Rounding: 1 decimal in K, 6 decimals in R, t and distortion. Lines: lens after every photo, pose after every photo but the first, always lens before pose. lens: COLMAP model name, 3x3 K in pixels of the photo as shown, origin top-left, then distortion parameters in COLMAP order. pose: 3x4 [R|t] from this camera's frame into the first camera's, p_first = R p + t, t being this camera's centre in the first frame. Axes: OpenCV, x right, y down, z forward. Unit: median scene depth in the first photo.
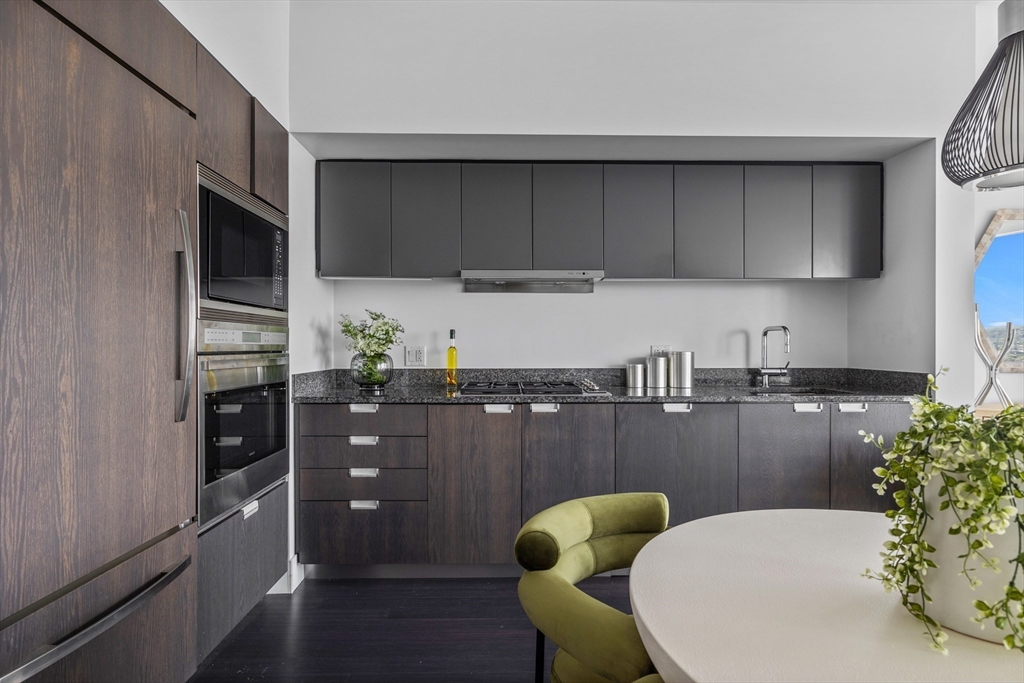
lens RADIAL K [[545.9, 0, 512.0], [0, 545.9, 341.5], [0, 0, 1]] dist [0.004184, 0.001391]
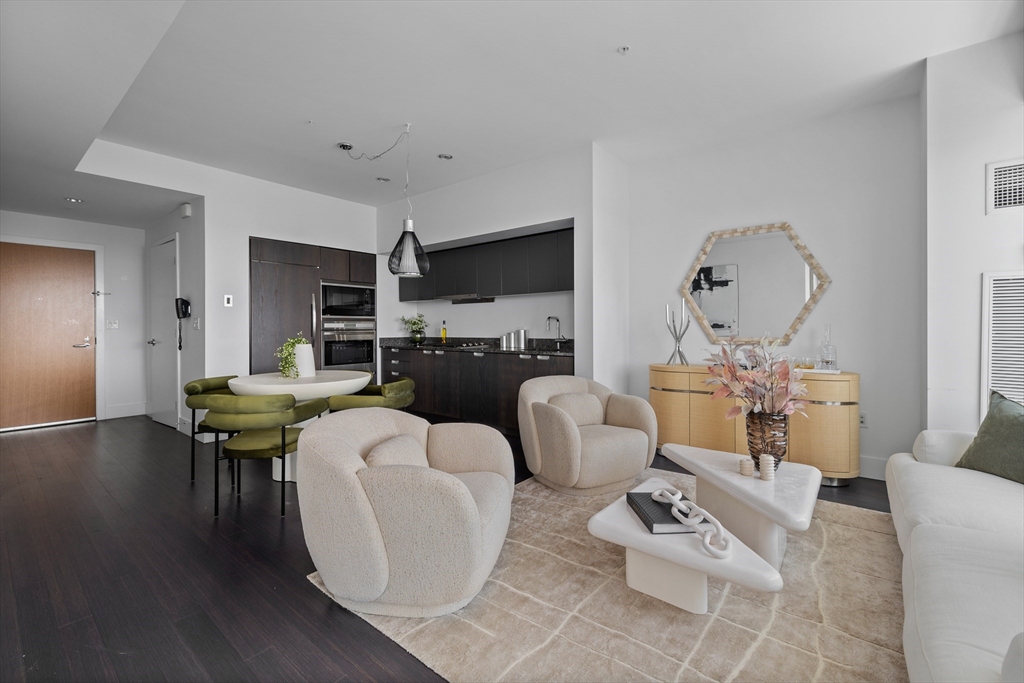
lens RADIAL K [[433.7, 0, 512.3], [0, 433.7, 327.8], [0, 0, 1]] dist [0.001269, 0.000302]
pose [[0.764099, -0.003446, -0.645090, 1.344302], [0.010362, 0.999922, 0.006933, -0.001128], [0.645016, -0.011982, 0.764075, -0.250474]]
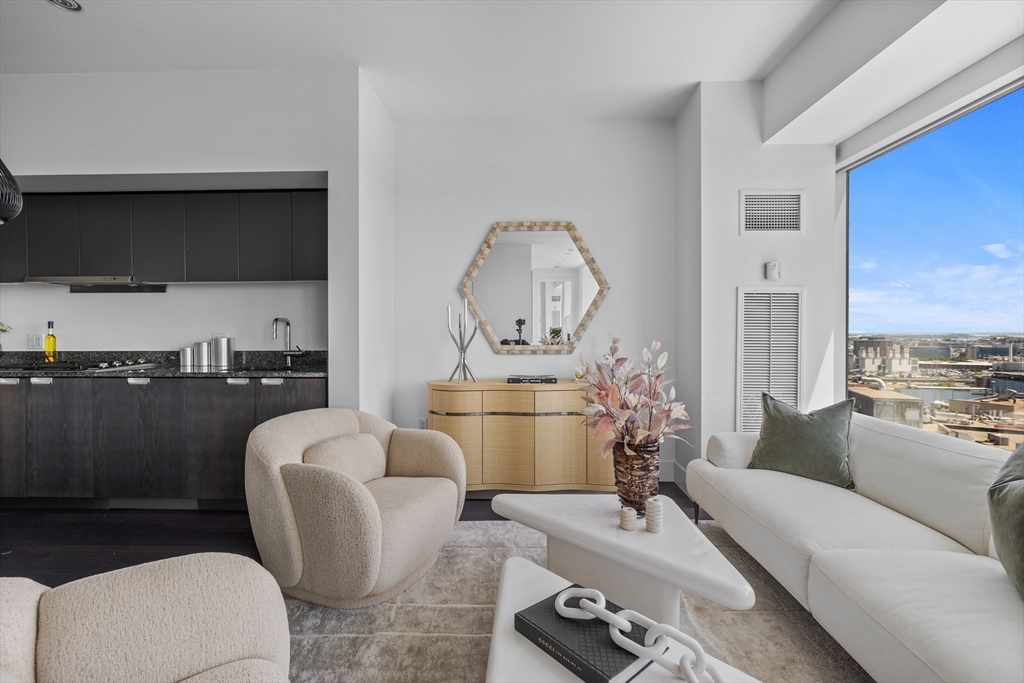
lens RADIAL K [[461.7, 0, 510.3], [0, 461.7, 332.7], [0, 0, 1]] dist [-0.005716, 0.000038]
pose [[0.998744, -0.002102, -0.050065, 1.064560], [0.002744, 0.999915, 0.012762, -0.005984], [0.050033, -0.012883, 0.998664, -0.050896]]
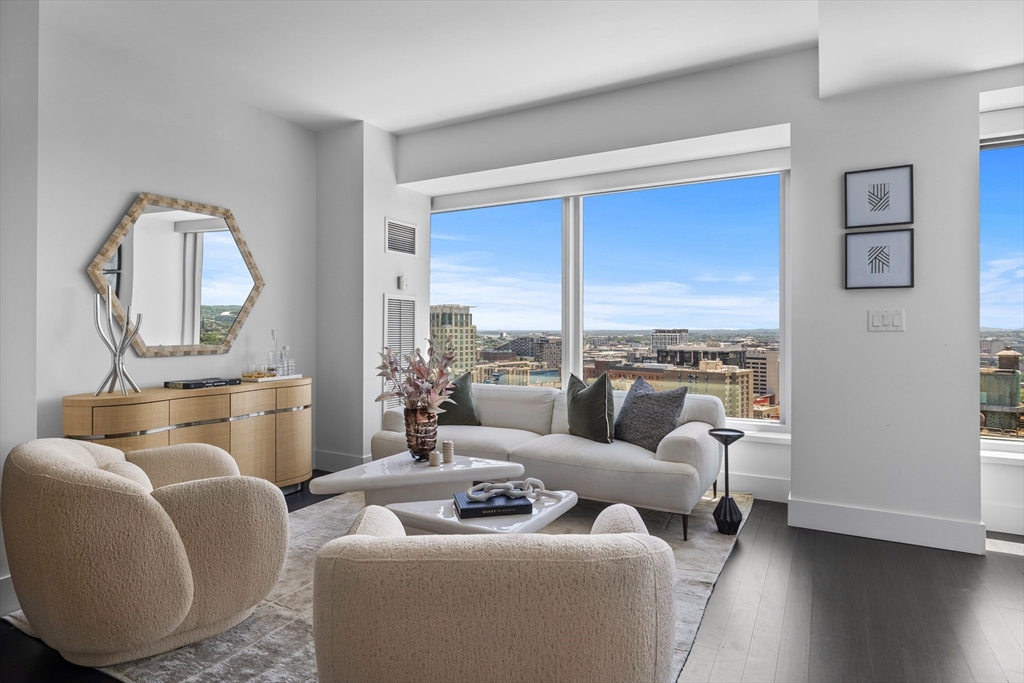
lens RADIAL K [[561.1, 0, 513.5], [0, 561.1, 325.8], [0, 0, 1]] dist [0.000636, 0.001180]
pose [[0.503463, 0.004586, 0.864005, 0.383737], [-0.007691, 0.999970, -0.000826, -0.005161], [-0.863983, -0.006229, 0.503483, -0.100501]]
